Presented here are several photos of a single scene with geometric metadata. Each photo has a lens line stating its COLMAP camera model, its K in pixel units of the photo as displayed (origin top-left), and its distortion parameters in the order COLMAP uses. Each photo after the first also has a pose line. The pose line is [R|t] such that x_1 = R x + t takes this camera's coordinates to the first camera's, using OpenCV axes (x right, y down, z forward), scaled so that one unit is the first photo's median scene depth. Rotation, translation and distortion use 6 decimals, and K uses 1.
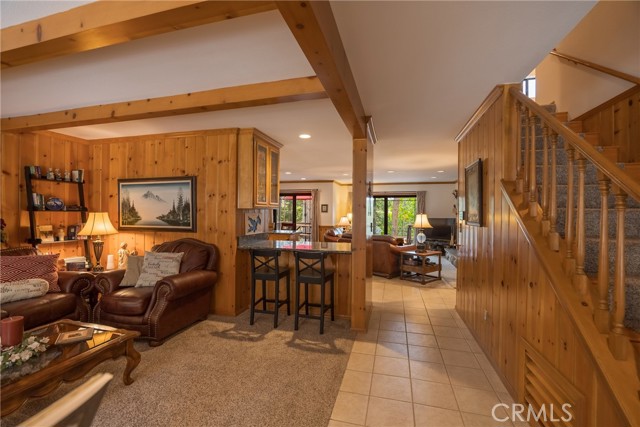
lens RADIAL K [[287.3, 0, 317.7], [0, 287.3, 214.4], [0, 0, 1]] dist [-0.004692, -0.000653]
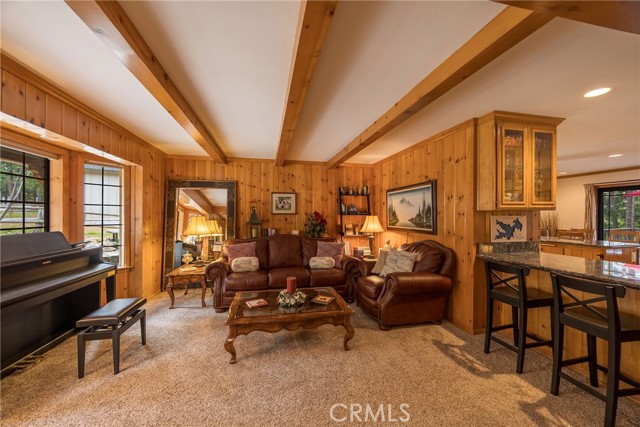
lens RADIAL K [[246.2, 0, 319.4], [0, 246.2, 214.8], [0, 0, 1]] dist [0.001978, 0.000248]
pose [[0.459997, -0.007082, -0.887892, 0.166137], [-0.002406, 0.999955, -0.009222, -0.000307], [0.887917, 0.006378, 0.459959, 0.239789]]
